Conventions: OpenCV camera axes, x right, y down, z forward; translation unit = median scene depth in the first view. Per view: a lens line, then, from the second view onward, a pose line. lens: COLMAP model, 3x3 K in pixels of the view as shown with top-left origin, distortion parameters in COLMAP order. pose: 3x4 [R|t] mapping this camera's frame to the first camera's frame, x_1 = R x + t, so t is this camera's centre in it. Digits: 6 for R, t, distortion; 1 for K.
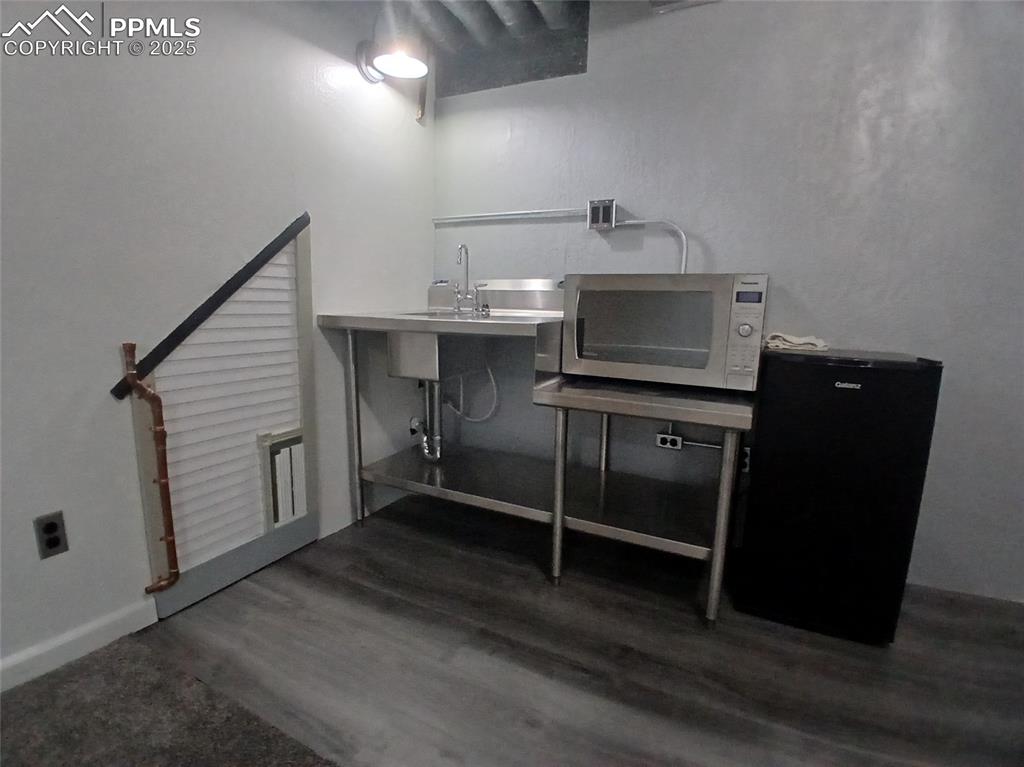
lens RADIAL K [[508.8, 0, 510.3], [0, 508.8, 389.9], [0, 0, 1]] dist [0.001065, -0.041949]
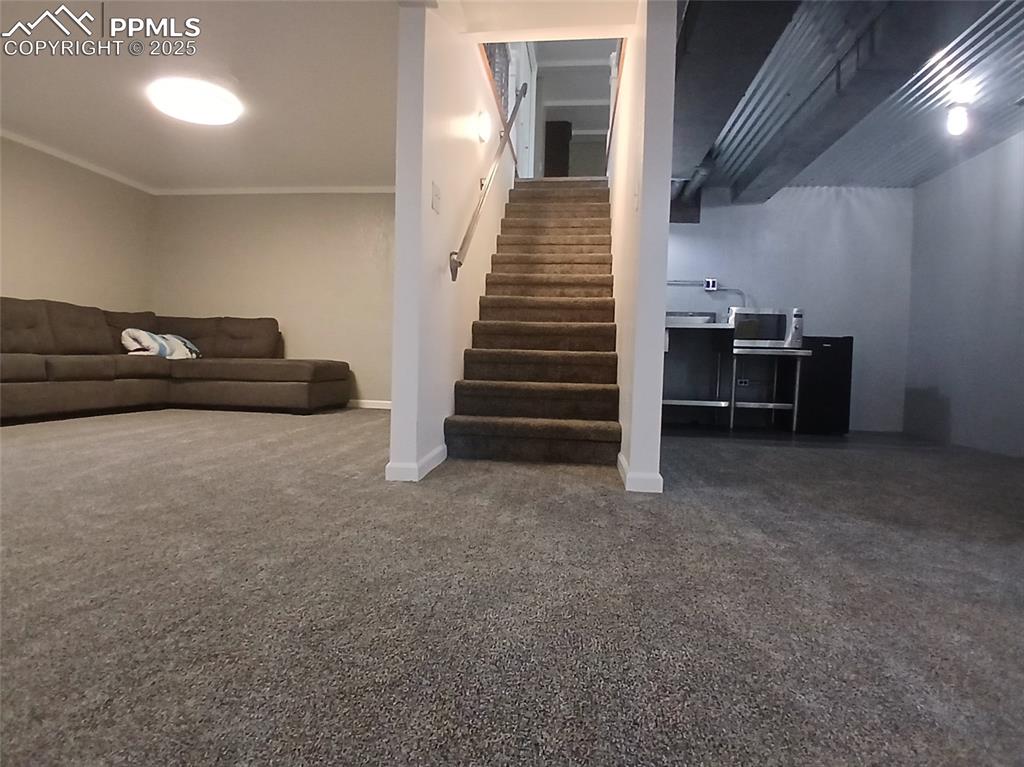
lens RADIAL K [[549.2, 0, 507.0], [0, 549.2, 390.1], [0, 0, 1]] dist [0.000501, -0.042472]
pose [[0.938023, -0.008923, 0.346459, -1.862489], [0.050796, 0.992413, -0.111968, 0.433369], [-0.342832, 0.122628, 0.931359, -1.117768]]
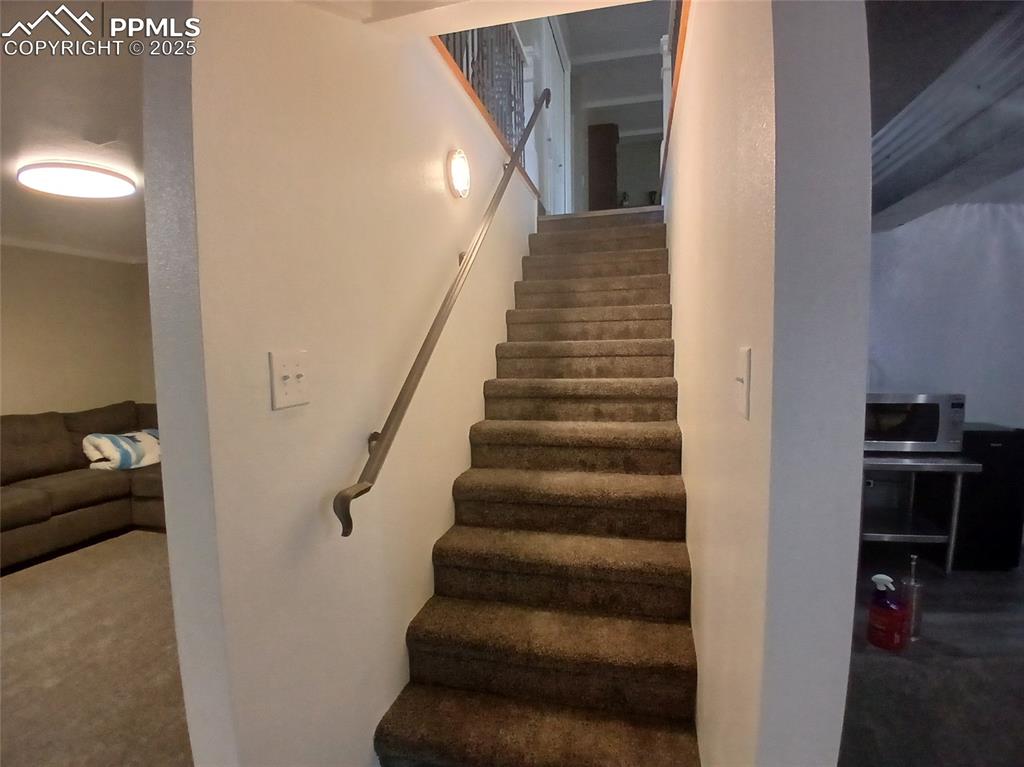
lens RADIAL K [[508.8, 0, 510.3], [0, 508.8, 389.9], [0, 0, 1]] dist [0.001065, -0.041949]
pose [[0.971756, -0.054278, 0.229659, -1.398803], [0.076132, 0.993261, -0.087387, -0.171660], [-0.223368, 0.102403, 0.969340, -0.420230]]
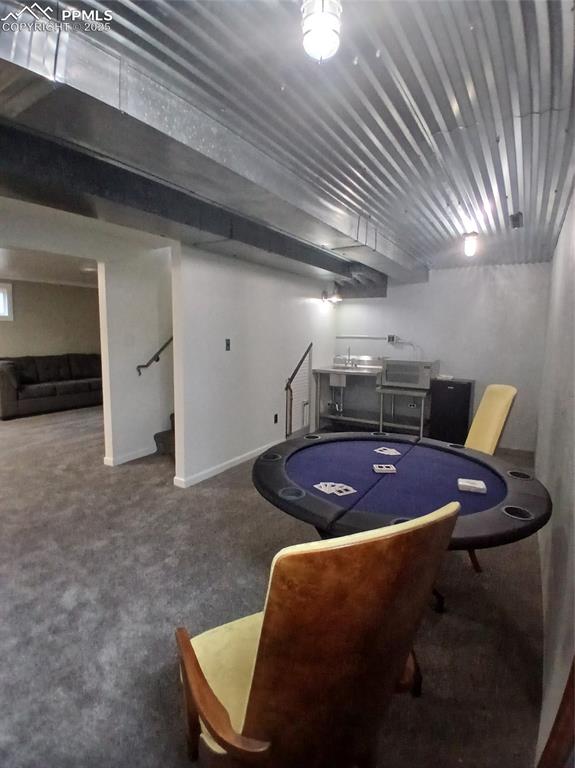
lens RADIAL K [[381.6, 0, 284.4], [0, 381.6, 379.7], [0, 0, 1]] dist [0.001065, -0.041949]
pose [[0.996660, -0.000176, -0.081659, -0.397318], [-0.004672, 0.998237, -0.059174, 0.100635], [0.081525, 0.059357, 0.994902, -1.933156]]
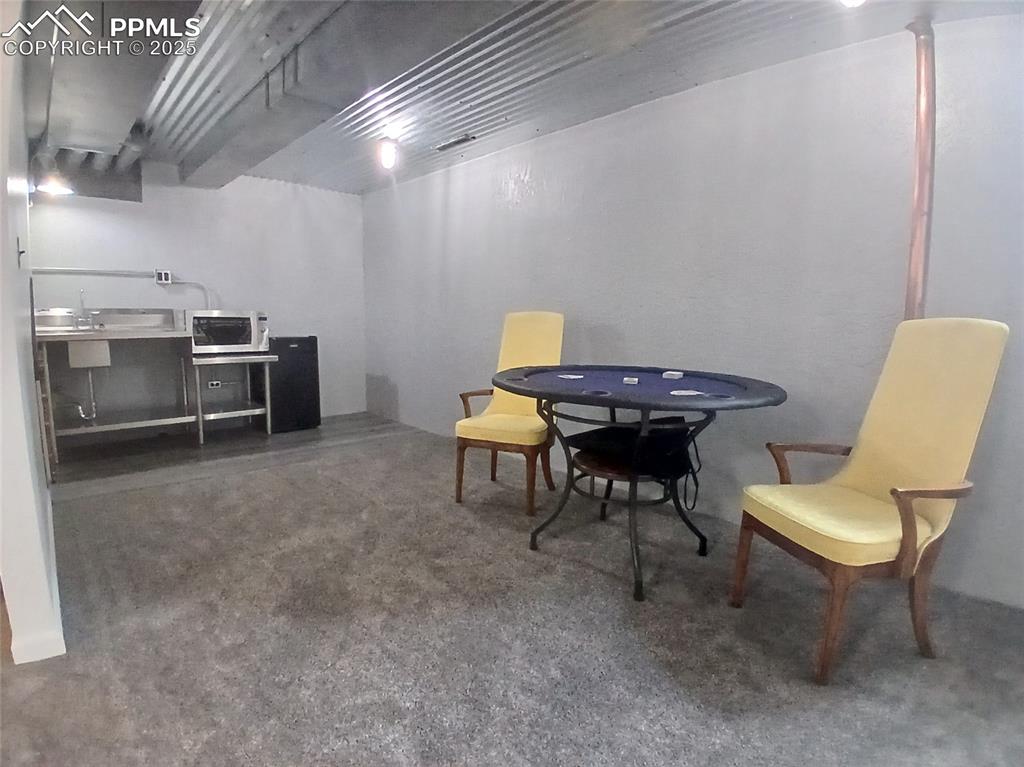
lens RADIAL K [[508.8, 0, 510.3], [0, 508.8, 389.9], [0, 0, 1]] dist [0.001065, -0.041949]
pose [[0.336571, -0.151811, 0.929340, -1.519444], [0.153105, 0.982609, 0.105064, 0.110451], [-0.929128, 0.106926, 0.353961, -1.096565]]
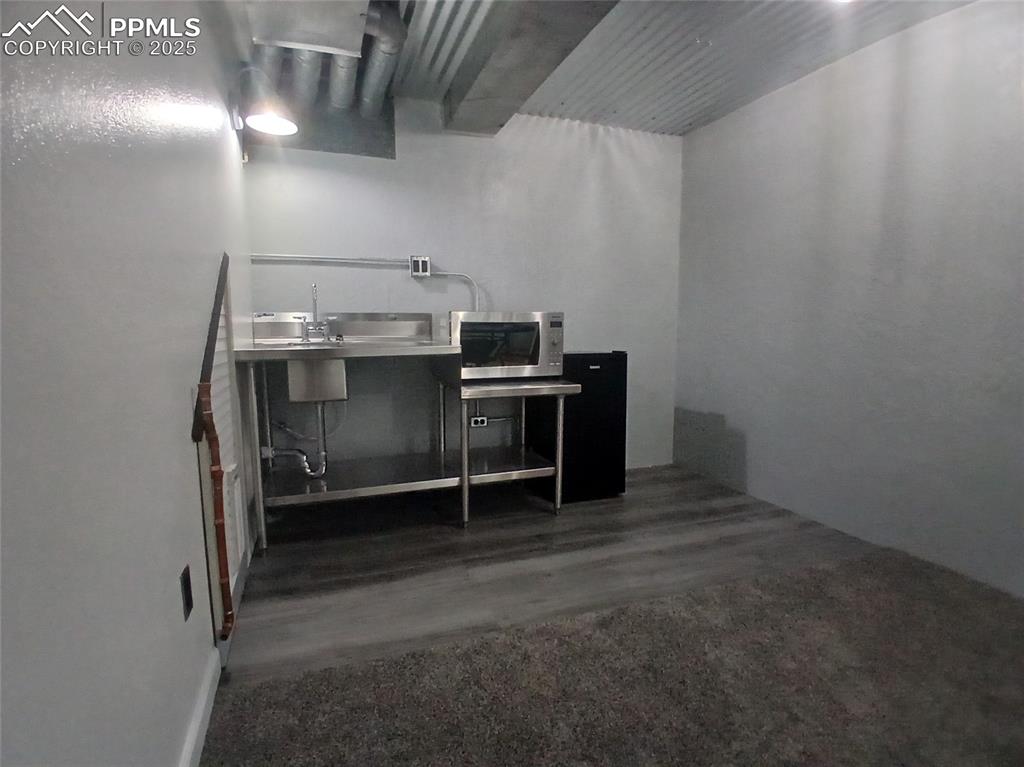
lens RADIAL K [[508.8, 0, 510.3], [0, 508.8, 389.9], [0, 0, 1]] dist [0.001065, -0.041949]
pose [[0.675976, -0.116134, 0.727715, -0.838416], [0.148430, 0.988722, 0.019910, -0.007121], [-0.721821, 0.094556, 0.685590, -0.101959]]
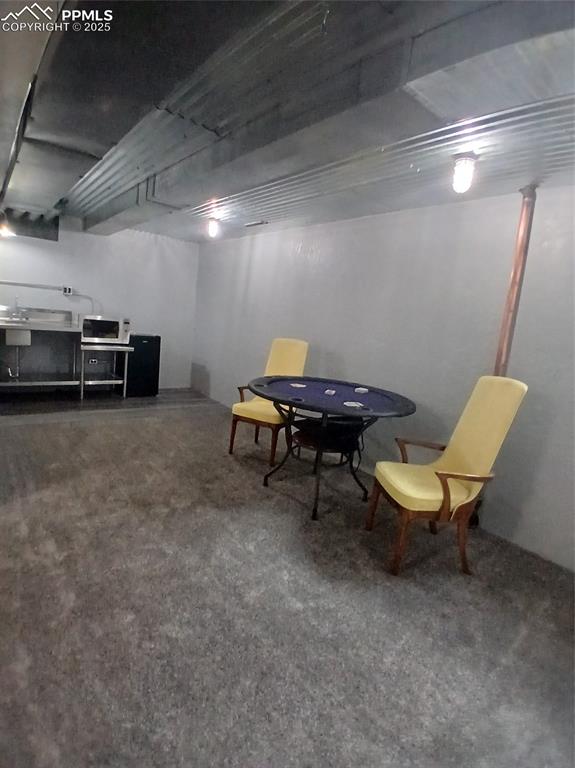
lens RADIAL K [[381.6, 0, 284.4], [0, 381.6, 379.7], [0, 0, 1]] dist [0.001065, -0.041949]
pose [[0.410215, -0.124418, 0.903462, -1.742544], [0.061696, 0.992167, 0.108620, 0.032302], [-0.909900, 0.011183, 0.414678, -1.407553]]
